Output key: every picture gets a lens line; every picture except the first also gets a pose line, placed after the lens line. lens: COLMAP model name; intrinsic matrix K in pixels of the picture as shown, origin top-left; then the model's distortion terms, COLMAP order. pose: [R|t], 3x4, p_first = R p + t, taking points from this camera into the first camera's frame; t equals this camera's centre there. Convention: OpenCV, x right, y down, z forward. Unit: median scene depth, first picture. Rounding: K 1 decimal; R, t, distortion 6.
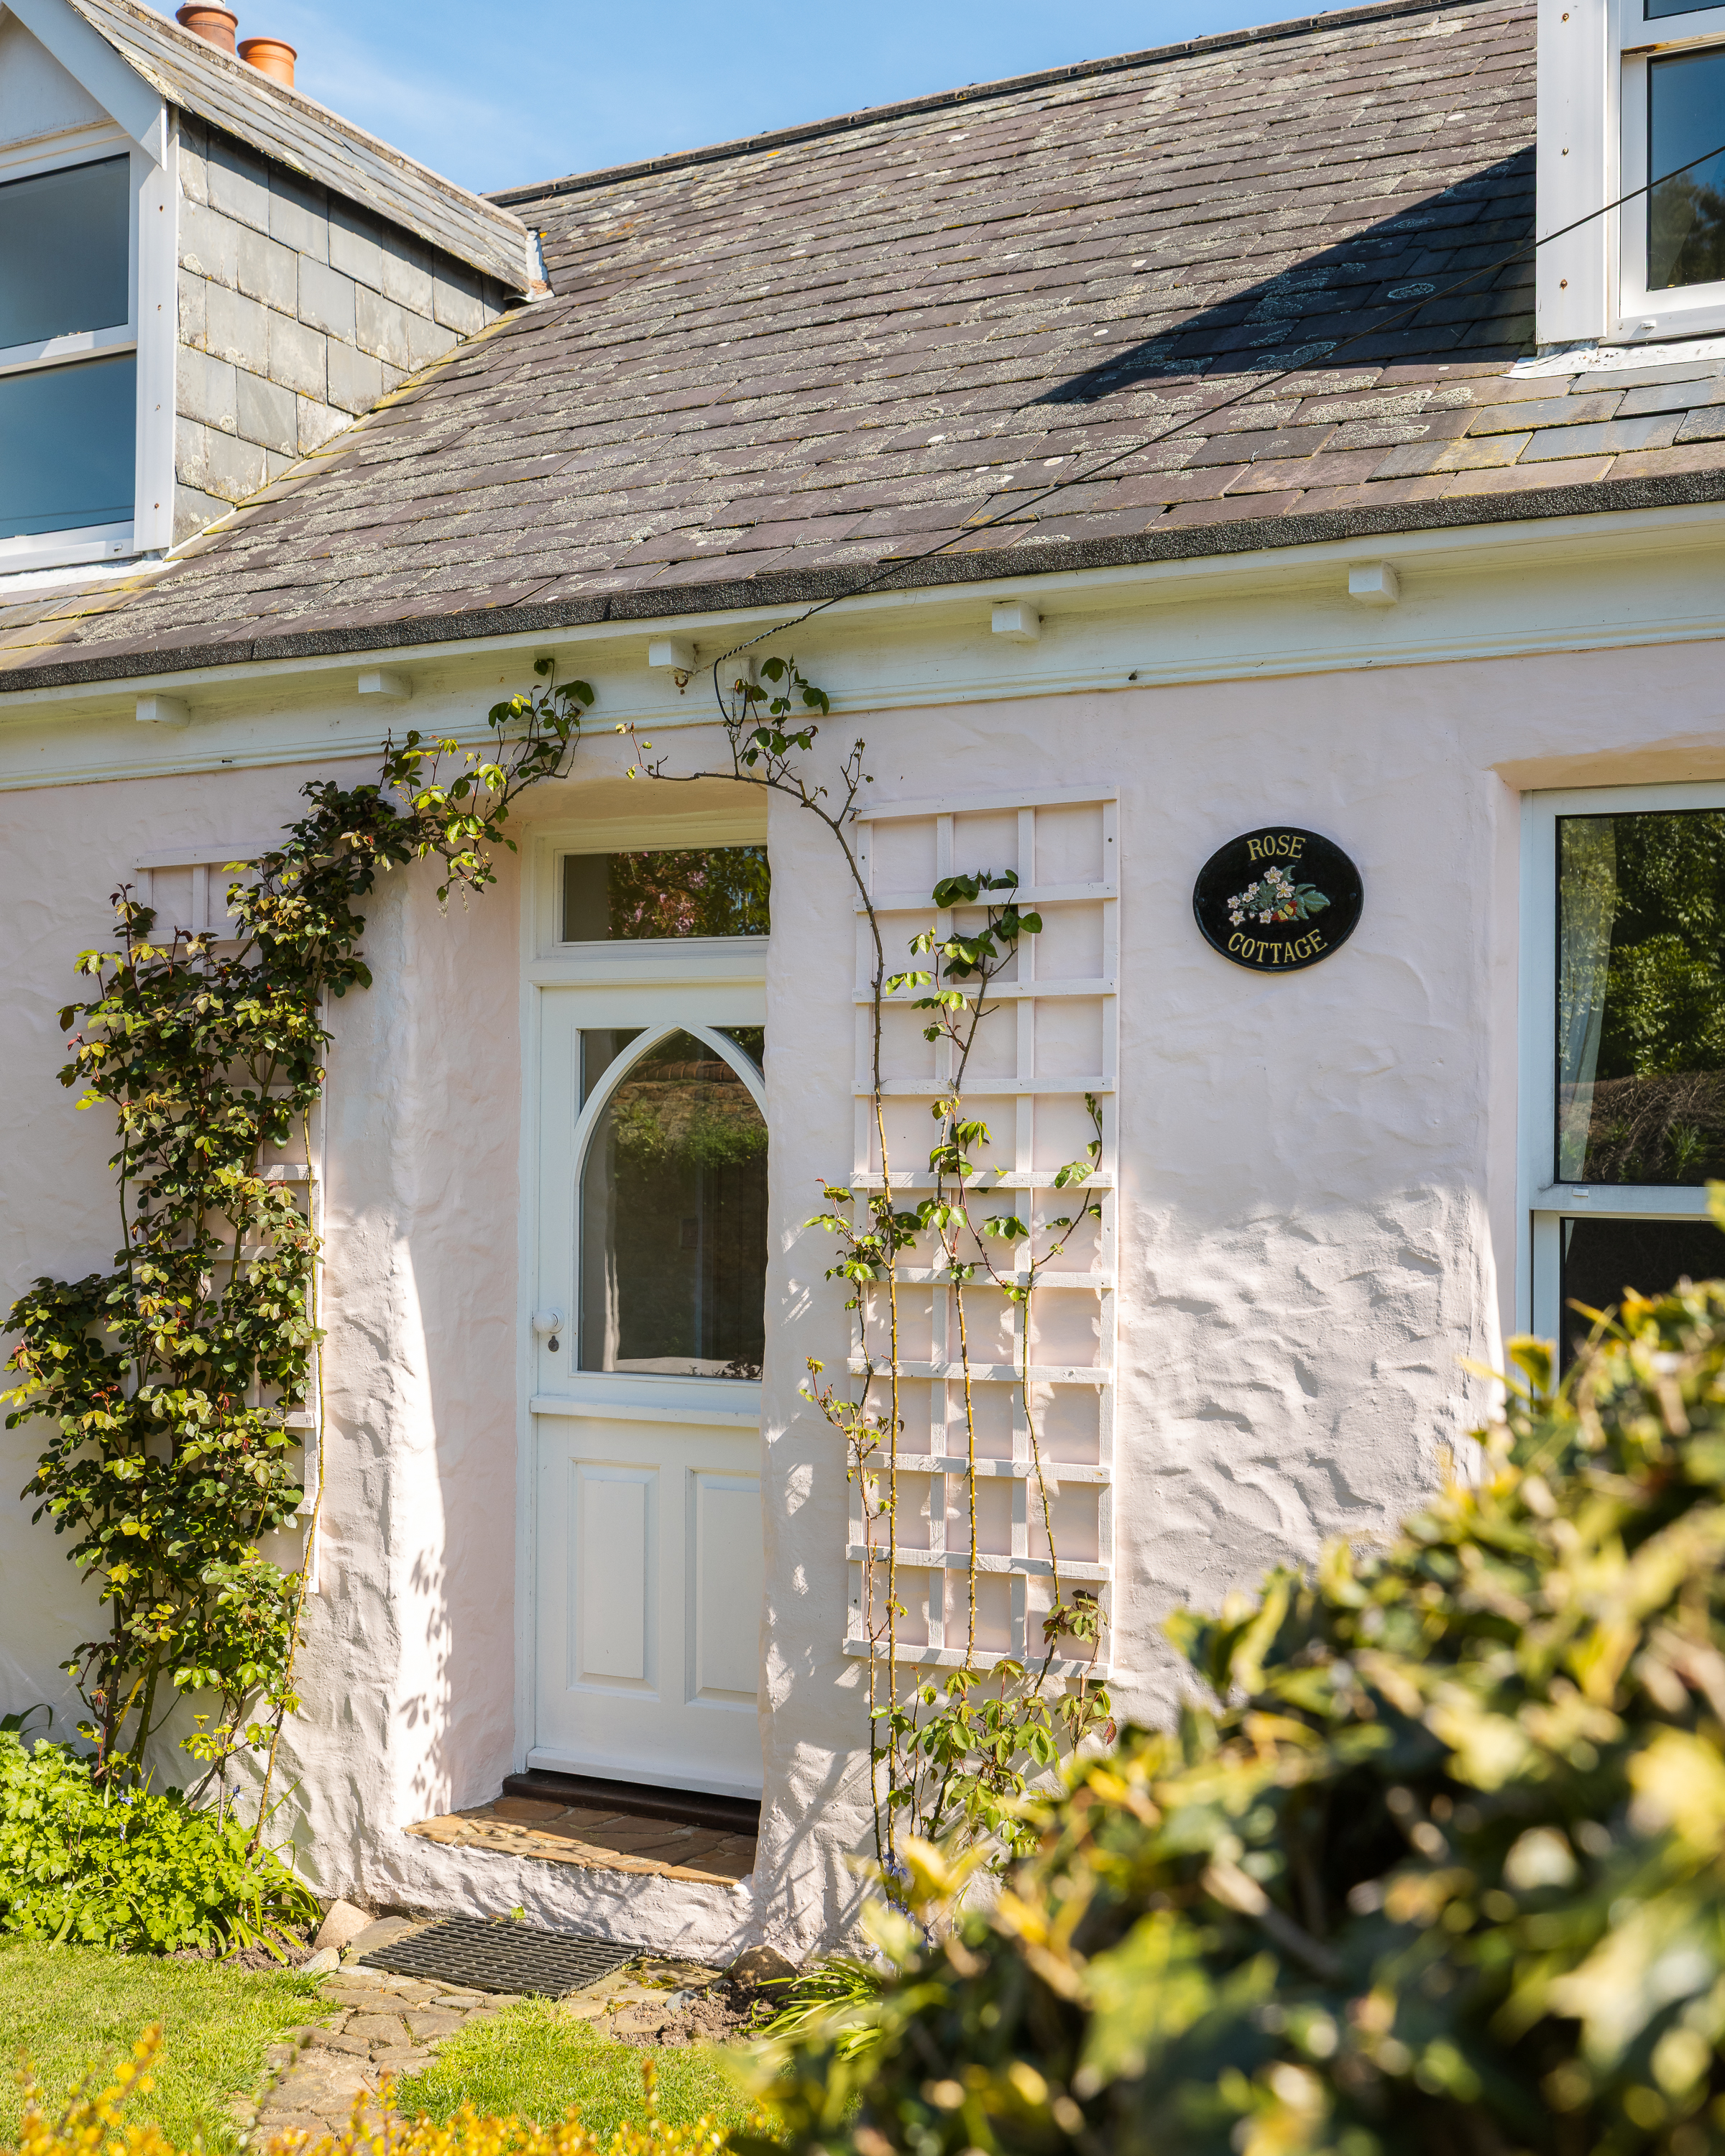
lens RADIAL K [[2464.9, 0, 803.0], [0, 2464.9, 1096.6], [0, 0, 1]] dist [-0.002485, 0.000000]
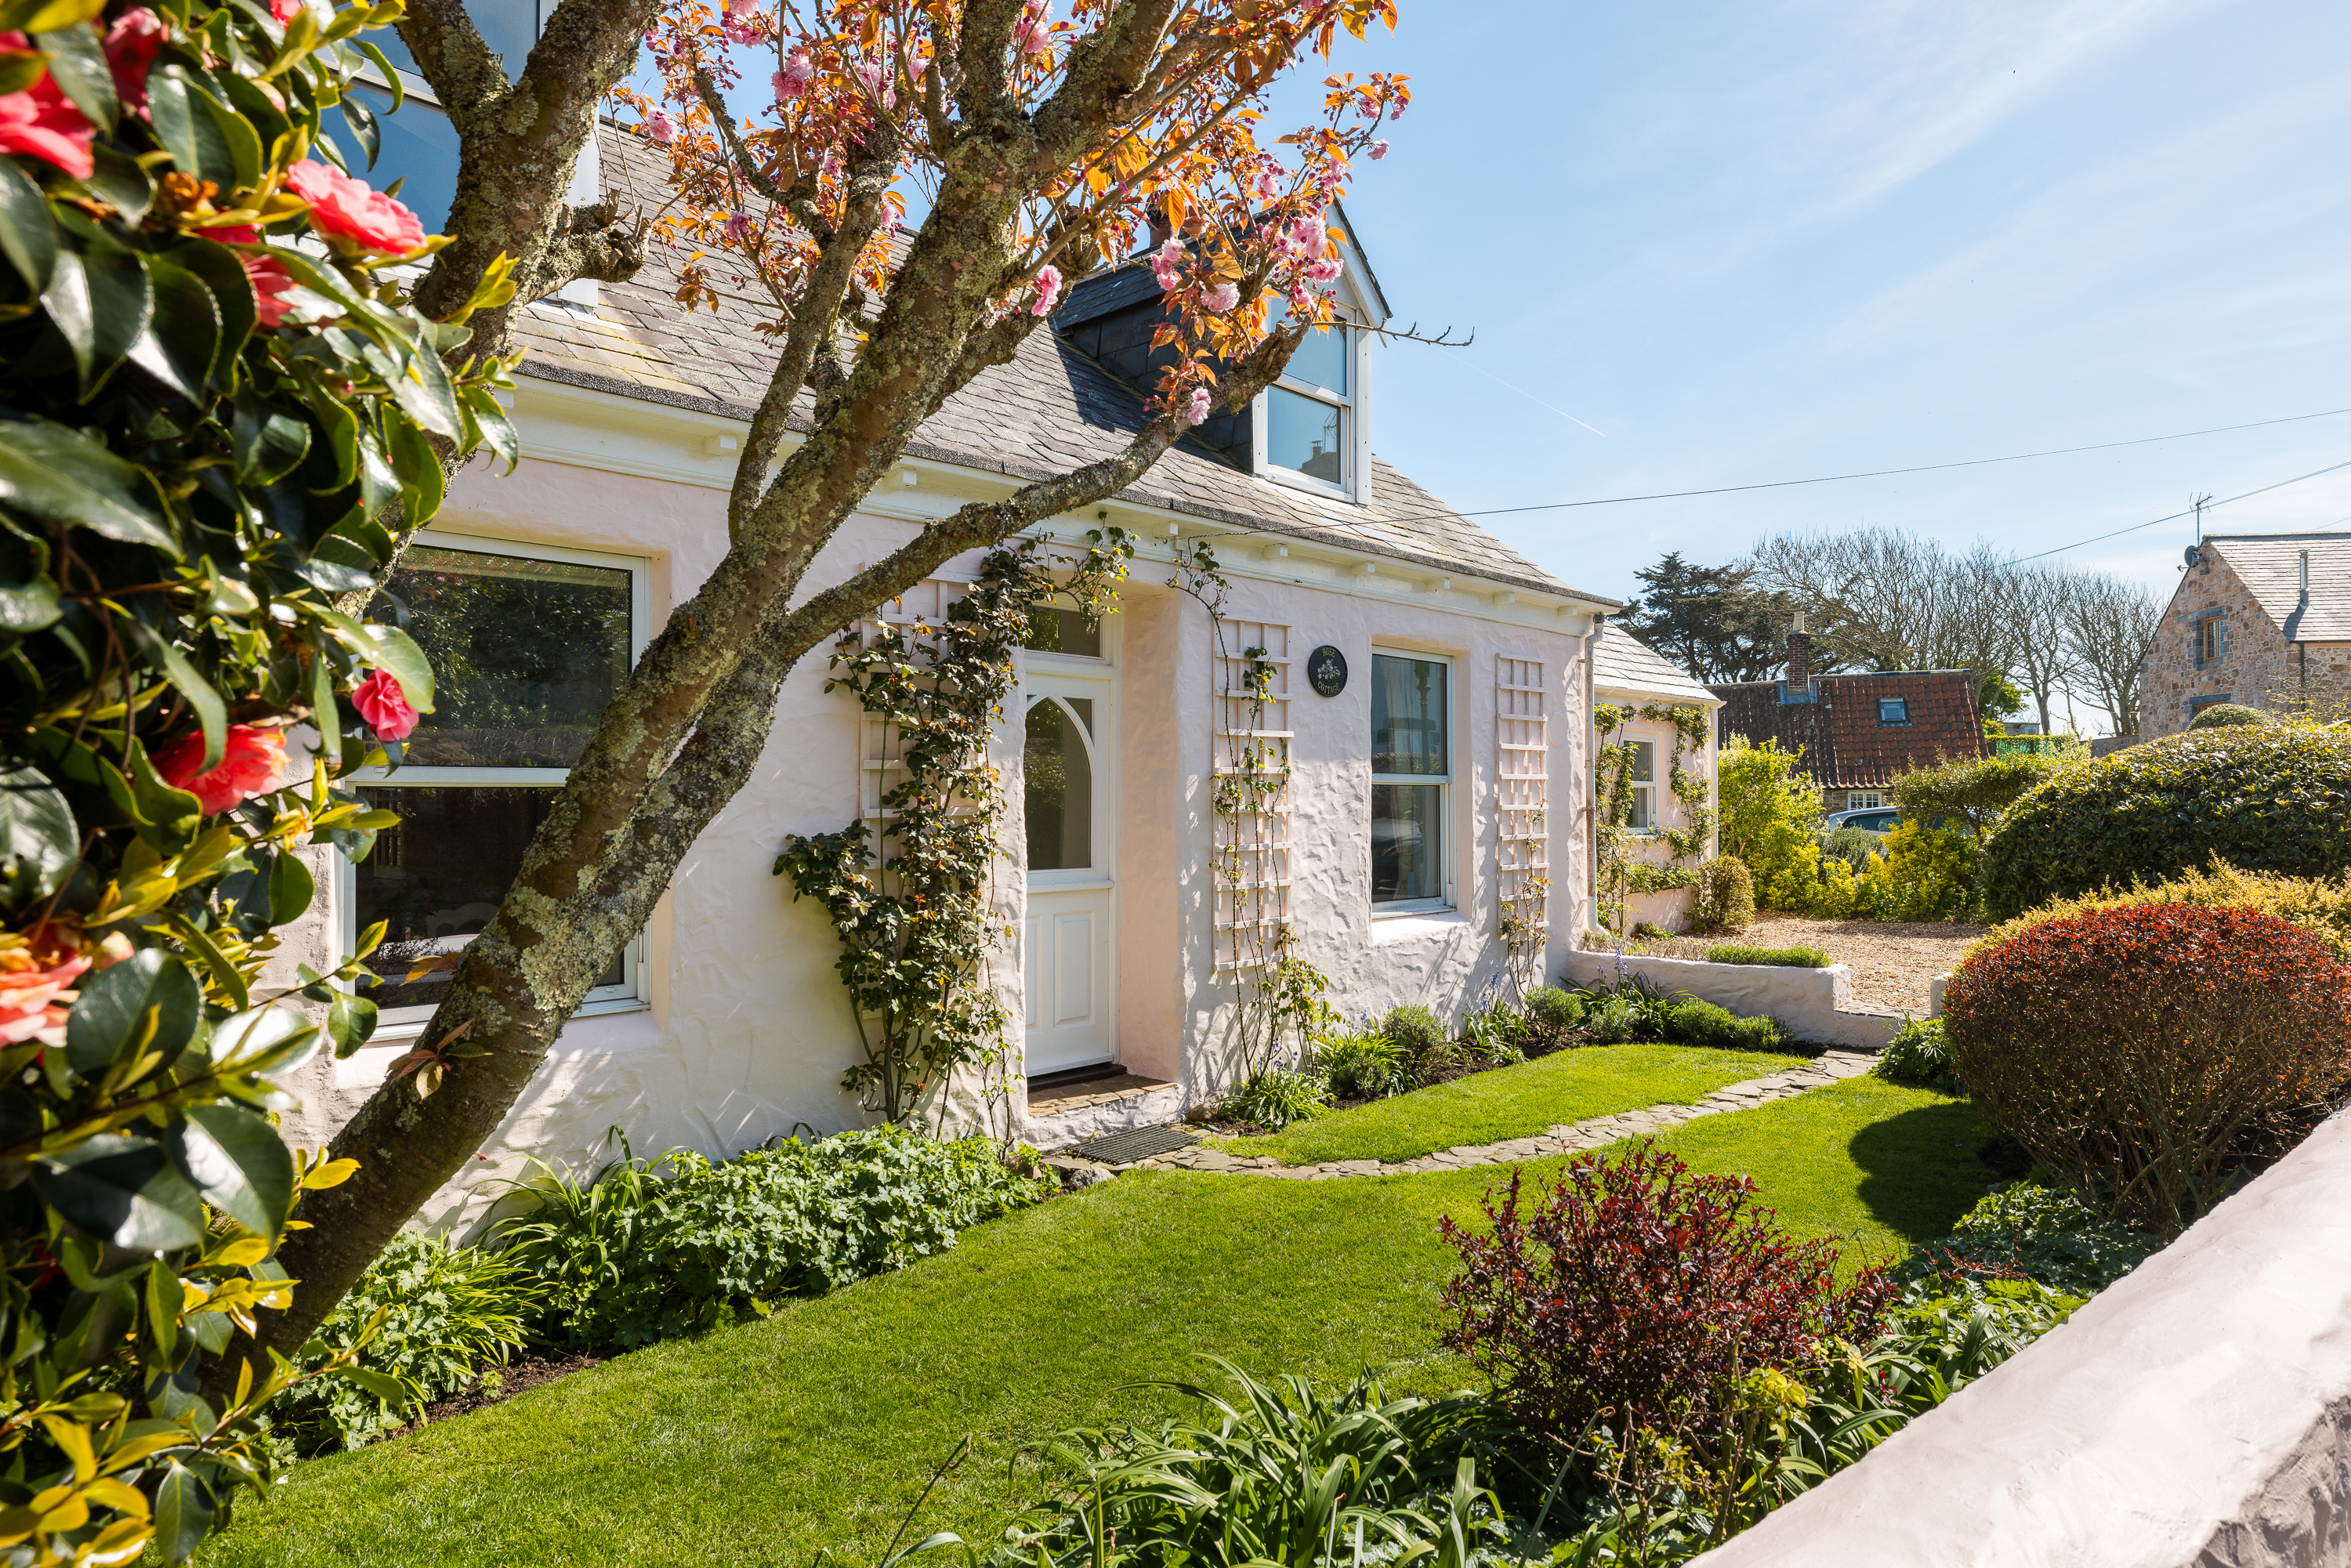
lens RADIAL K [[1372.9, 0, 1181.9], [0, 1372.9, 784.2], [0, 0, 1]] dist [-0.000675, -0.000099]
pose [[0.279539, 0.004031, 0.960126, -1.181563], [-0.018452, 0.999829, 0.001175, 0.043717], [-0.959957, -0.018045, 0.279566, 0.627427]]
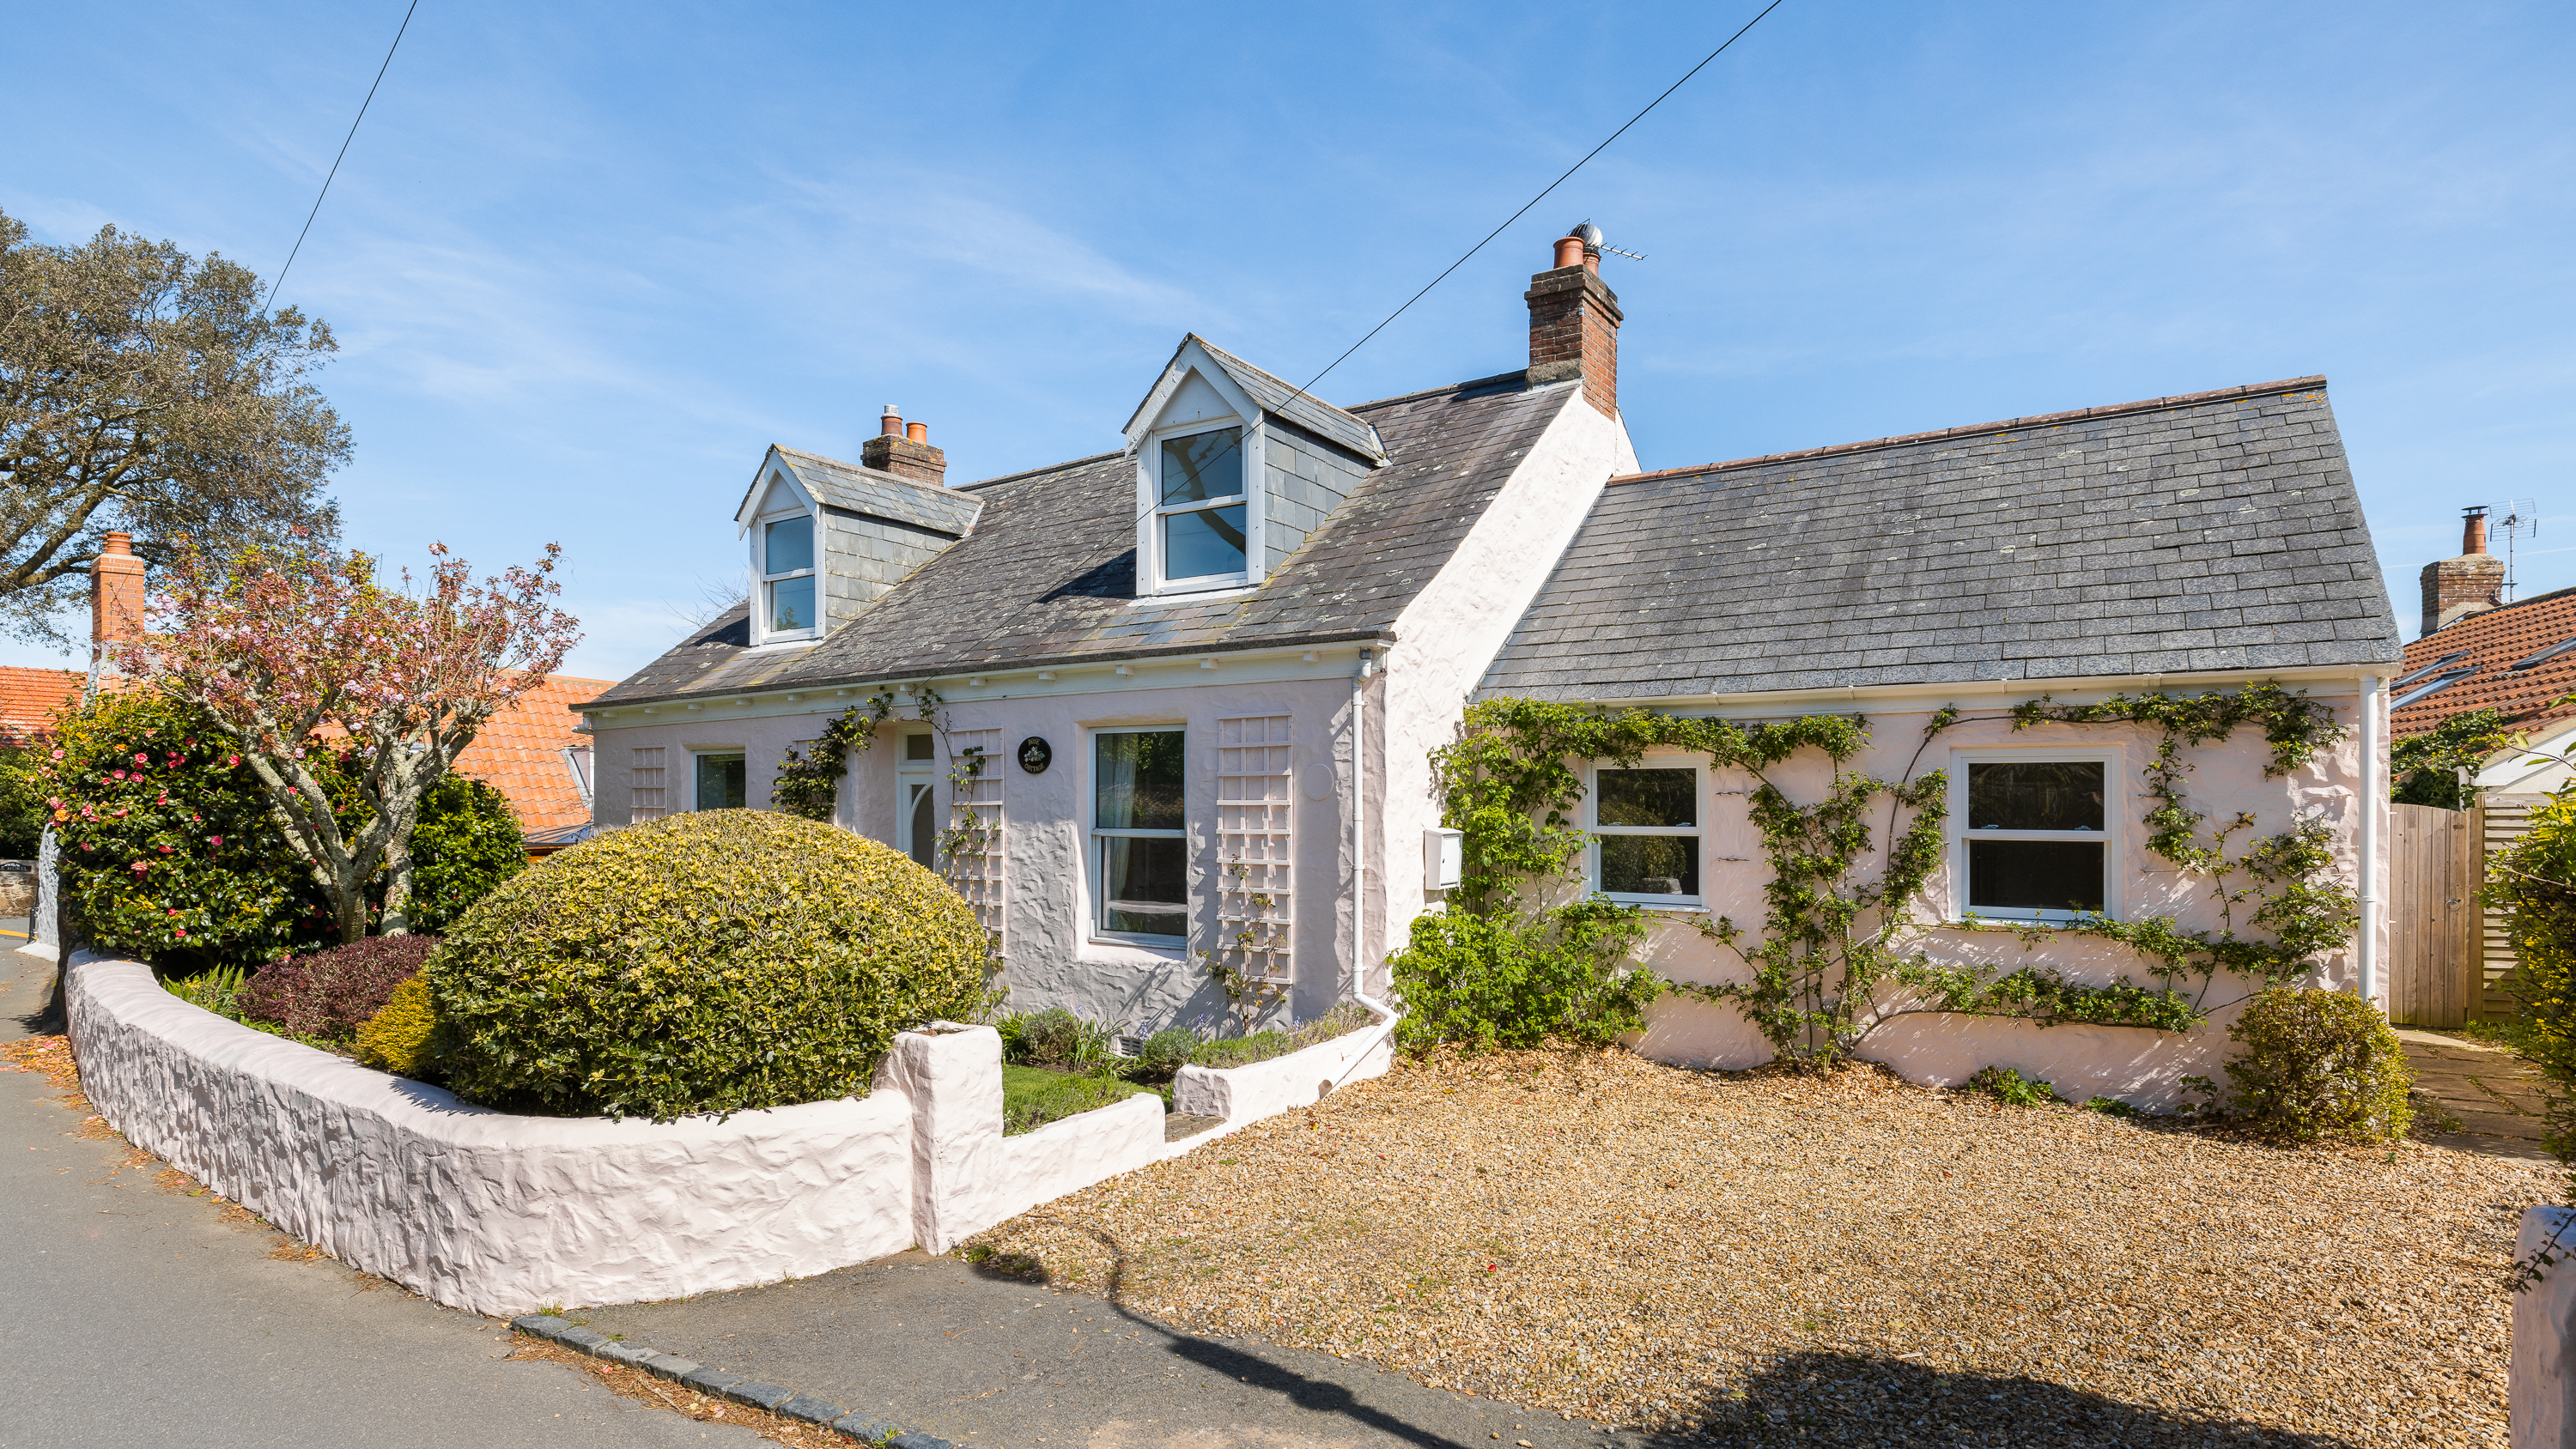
lens RADIAL K [[1208.2, 0, 1244.3], [0, 1208.2, 808.5], [0, 0, 1]] dist [-0.005051, -0.000594]
pose [[0.994445, -0.011969, -0.104570, 0.626443], [0.015339, 0.999387, 0.031483, -0.044559], [0.104129, -0.032912, 0.994019, -0.749110]]
